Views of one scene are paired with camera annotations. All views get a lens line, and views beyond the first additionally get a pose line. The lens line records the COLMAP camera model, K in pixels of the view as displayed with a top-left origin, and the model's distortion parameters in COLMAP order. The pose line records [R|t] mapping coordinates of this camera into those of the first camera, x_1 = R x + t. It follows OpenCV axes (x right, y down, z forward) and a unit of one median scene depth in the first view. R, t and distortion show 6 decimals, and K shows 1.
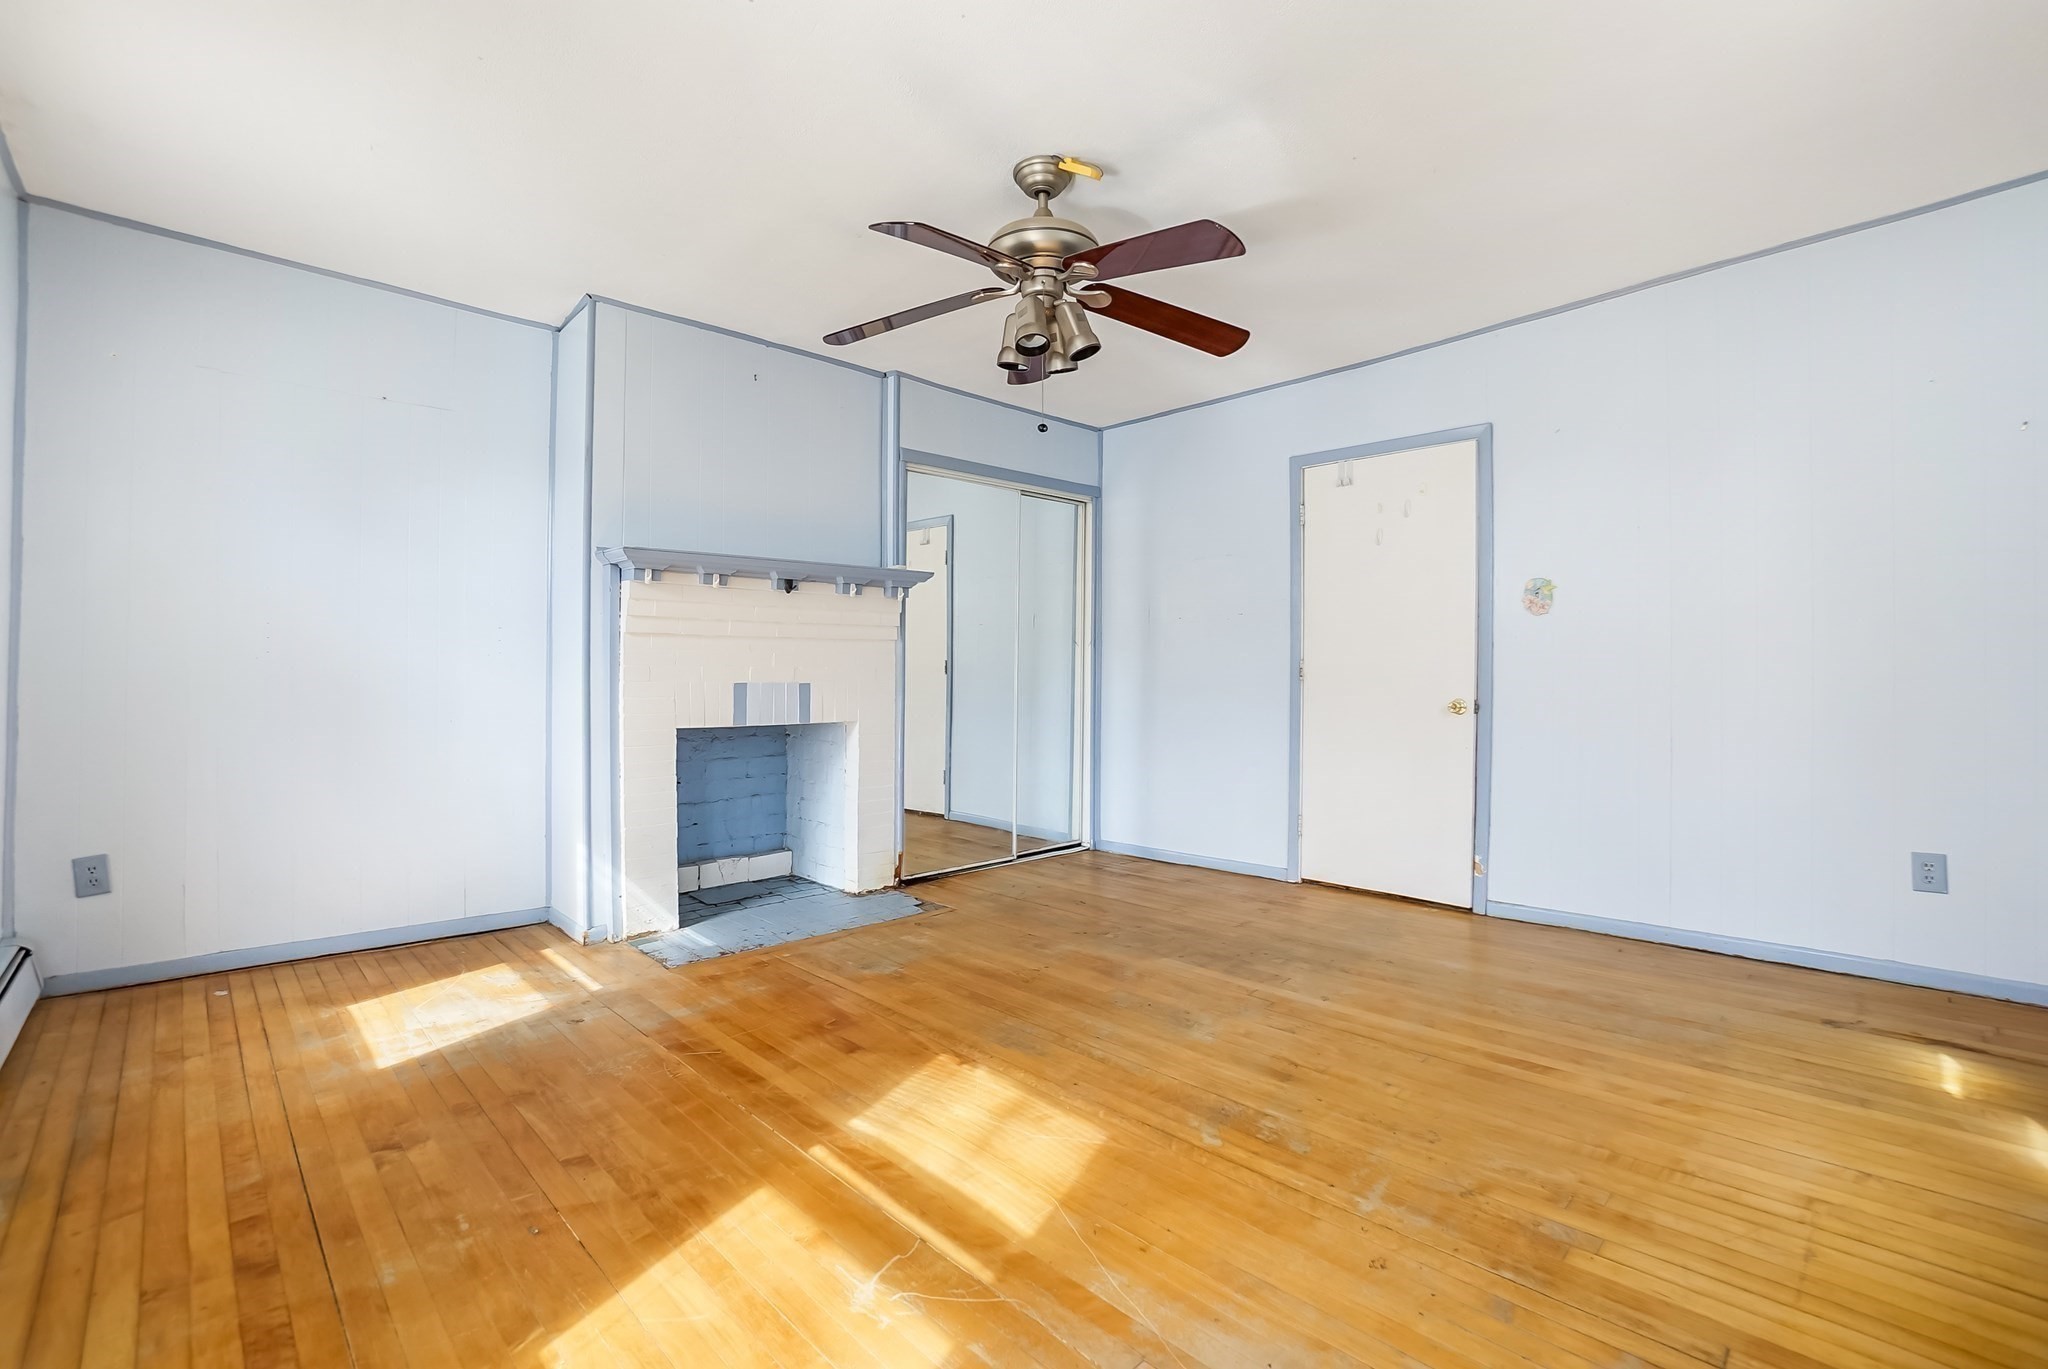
lens RADIAL K [[905.7, 0, 1009.9], [0, 905.7, 673.2], [0, 0, 1]] dist [-0.064545, 0.020399]
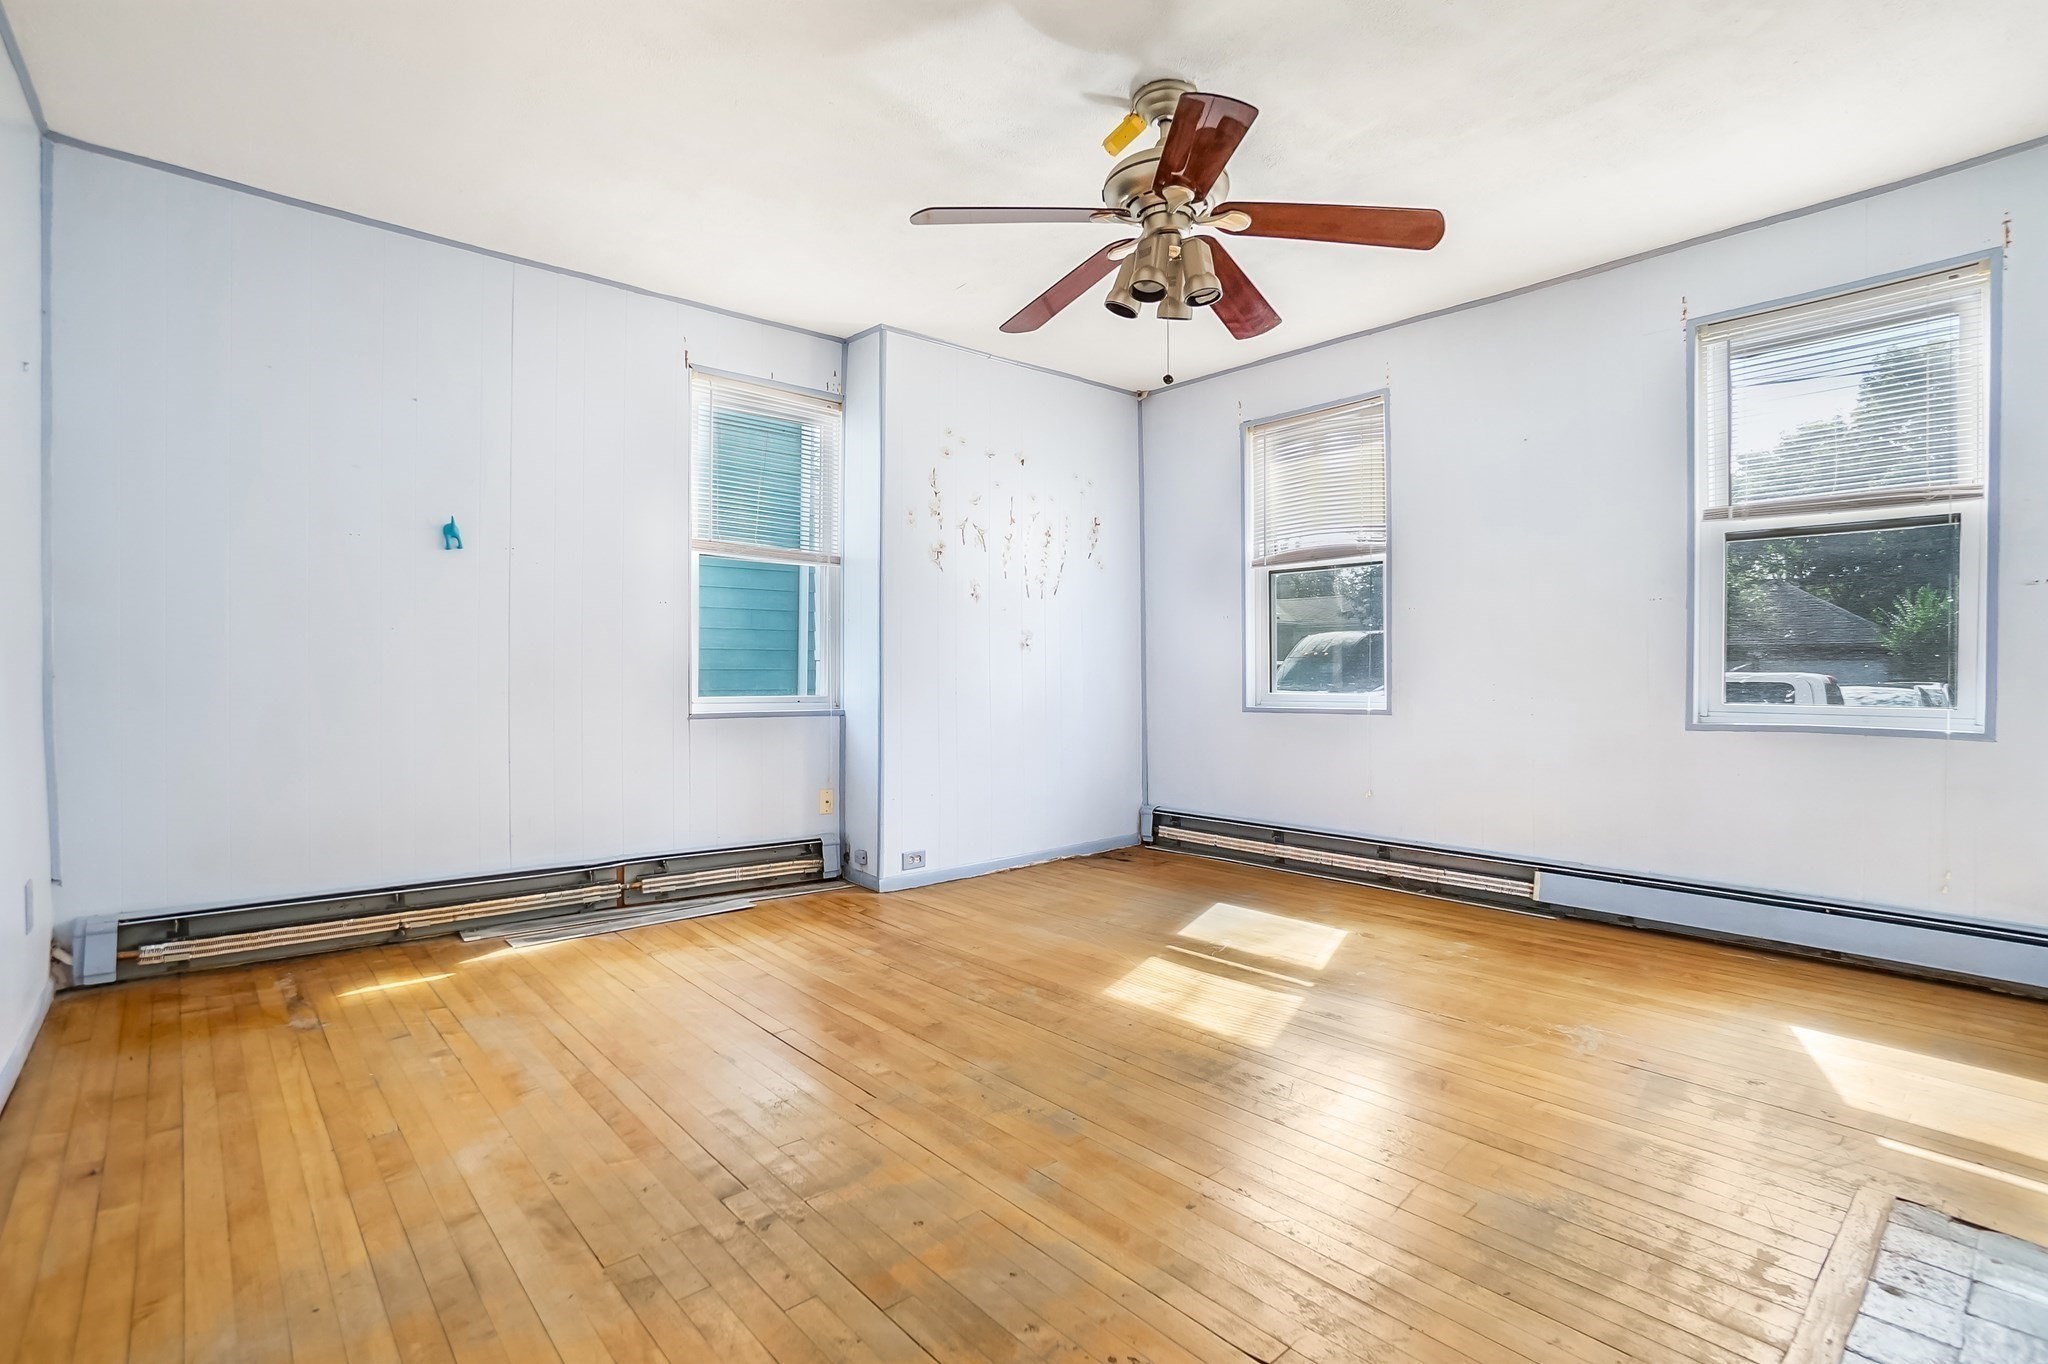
lens RADIAL K [[969.2, 0, 1024.0], [0, 969.2, 682.0], [0, 0, 1]] dist [-0.033695, 0.000178]
pose [[-0.999584, 0.000744, 0.028823, 0.110628], [0.001281, 0.999826, 0.018627, 0.012105], [-0.028804, 0.018656, -0.999411, 1.423514]]
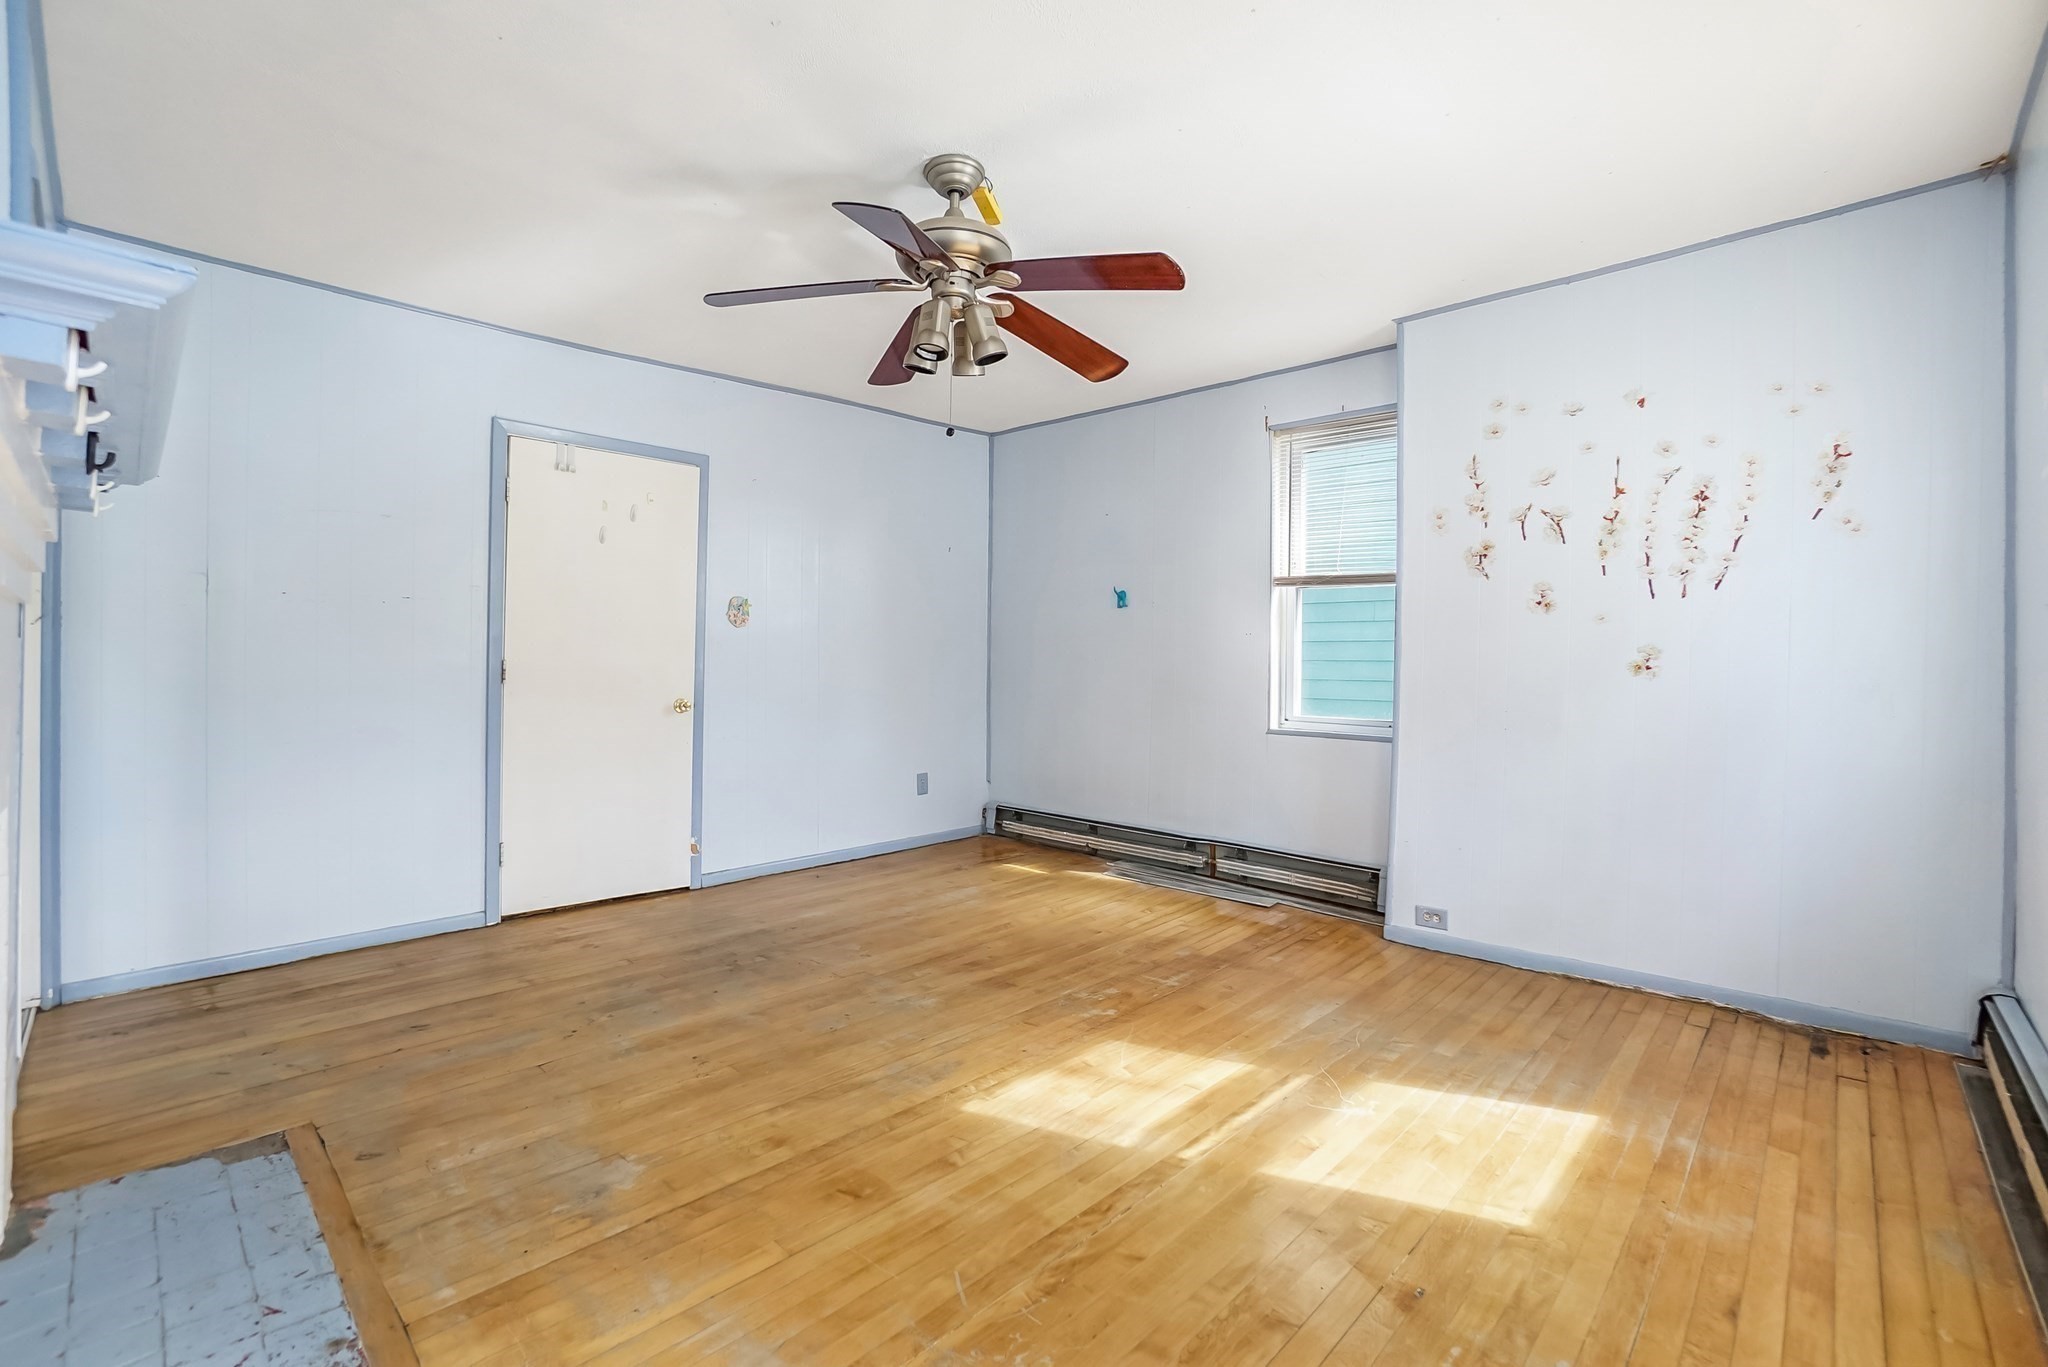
lens RADIAL K [[910.8, 0, 1026.4], [0, 910.8, 681.6], [0, 0, 1]] dist [-0.061428, 0.023141]
pose [[-0.050032, -0.014153, 0.998647, -0.683260], [-0.004963, 0.999891, 0.013922, -0.010508], [-0.998735, -0.004259, -0.050097, 0.690766]]
